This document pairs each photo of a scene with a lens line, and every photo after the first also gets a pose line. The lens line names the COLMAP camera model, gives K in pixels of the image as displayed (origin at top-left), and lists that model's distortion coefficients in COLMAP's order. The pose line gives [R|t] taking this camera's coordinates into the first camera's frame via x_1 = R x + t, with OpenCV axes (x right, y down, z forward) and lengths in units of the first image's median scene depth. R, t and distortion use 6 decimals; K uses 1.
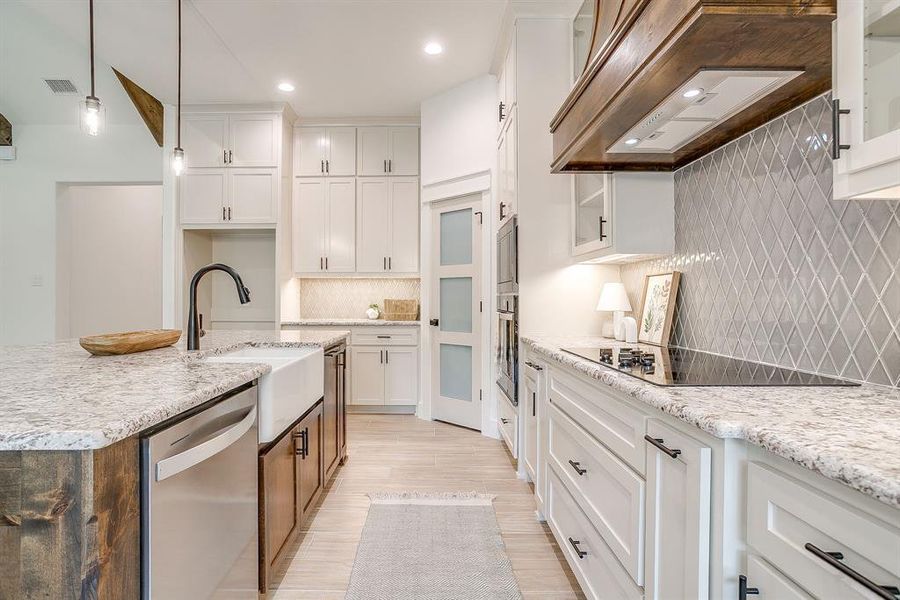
lens RADIAL K [[453.4, 0, 428.3], [0, 453.4, 299.7], [0, 0, 1]] dist [-0.065127, 0.039675]
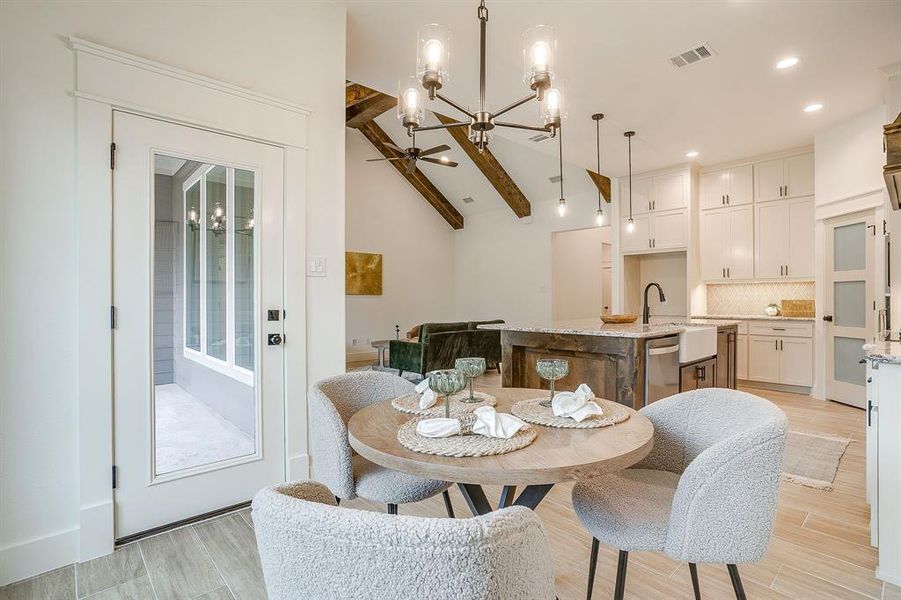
lens RADIAL K [[436.5, 0, 451.1], [0, 436.5, 296.8], [0, 0, 1]] dist [-0.052210, 0.029059]
pose [[0.676745, -0.006318, -0.736191, 0.190735], [0.000232, 0.999965, -0.008368, 0.001092], [0.736218, 0.005492, 0.676722, -0.567464]]
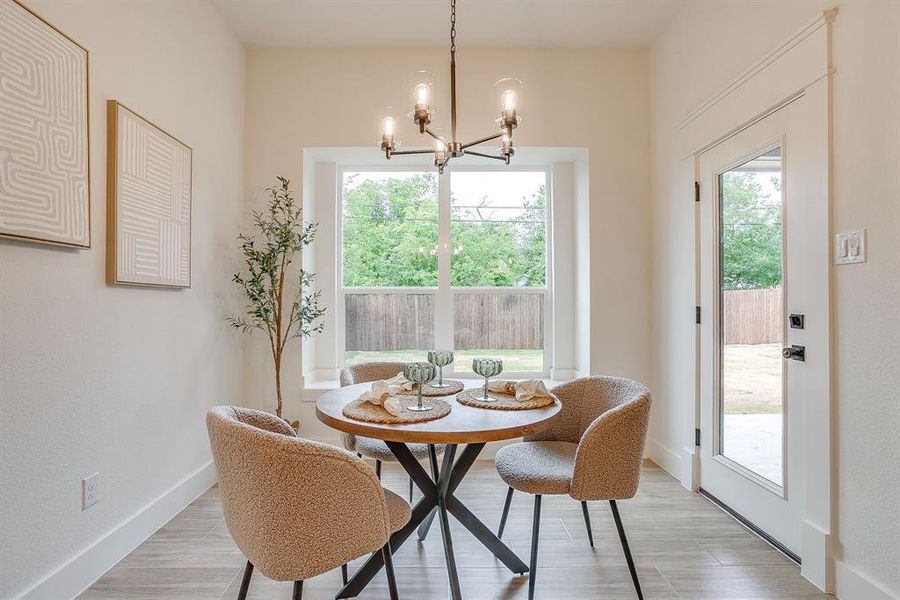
lens RADIAL K [[441.4, 0, 450.0], [0, 441.4, 300.0], [0, 0, 1]] dist [-0.054199, 0.035215]
pose [[-0.999726, 0.000092, -0.023427, -0.062683], [0.000214, 0.999986, -0.005202, 0.001619], [0.023426, -0.005206, -0.999712, 0.197118]]
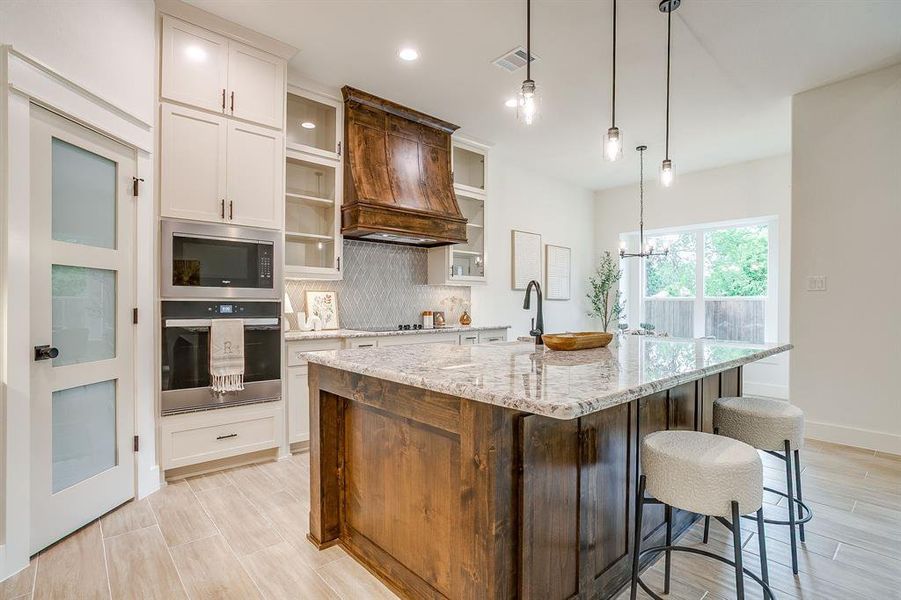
lens RADIAL K [[446.1, 0, 454.6], [0, 446.1, 303.7], [0, 0, 1]] dist [-0.056631, 0.032943]
pose [[-0.674844, -0.001781, 0.737959, -0.713886], [-0.001951, 0.999998, 0.000629, -0.004579], [-0.737958, -0.001015, -0.674846, 1.111738]]
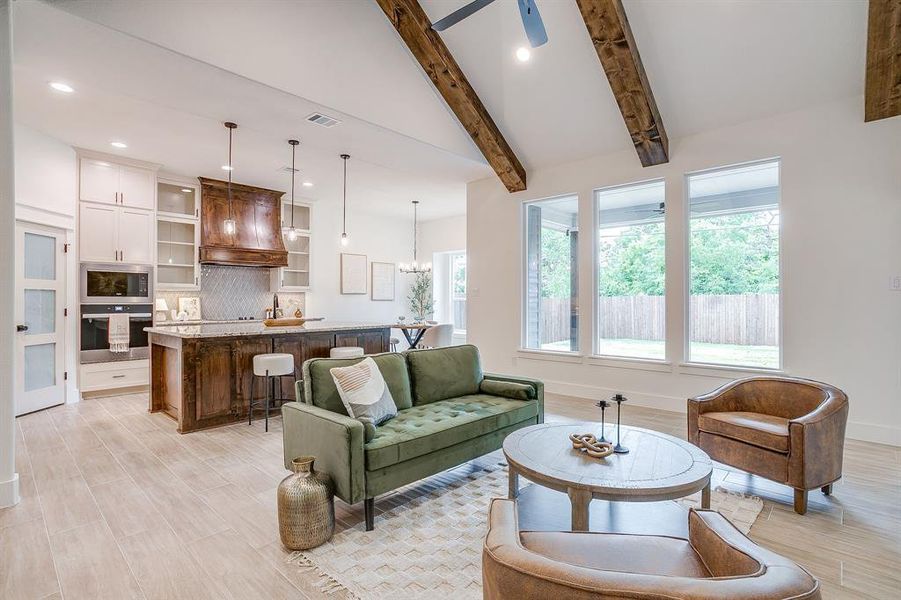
lens RADIAL K [[436.5, 0, 451.1], [0, 436.5, 296.8], [0, 0, 1]] dist [-0.052210, 0.029059]
pose [[-0.738182, 0.009634, 0.674533, -1.662307], [0.004769, 0.999948, -0.009063, -0.014942], [-0.674585, -0.003473, -0.738189, 1.190254]]
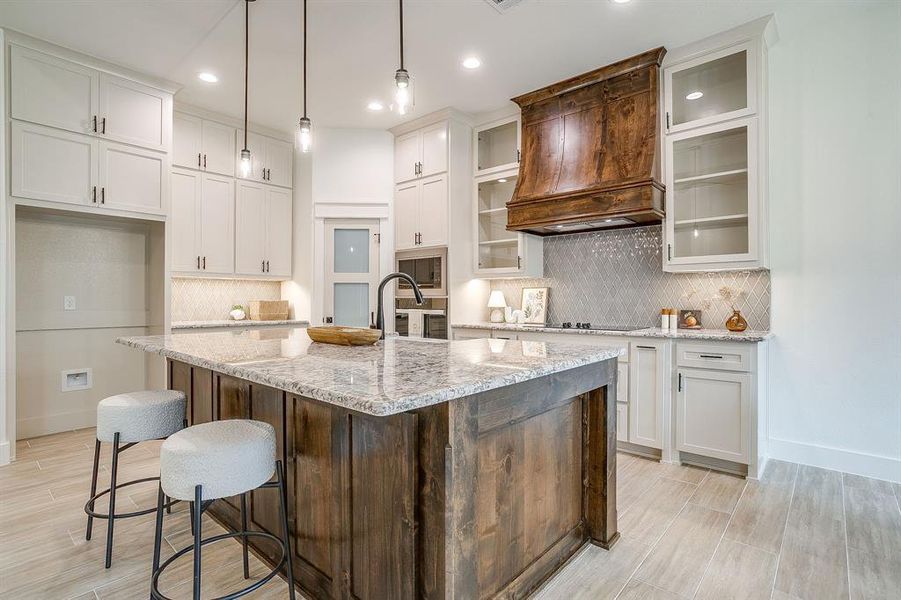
lens RADIAL K [[441.9, 0, 450.5], [0, 441.9, 300.0], [0, 0, 1]] dist [-0.054199, 0.035215]
pose [[0.658102, 0.000512, 0.752928, -0.722785], [0.001282, 0.999998, -0.001800, 0.000284], [-0.752928, 0.002150, 0.658100, 0.002894]]
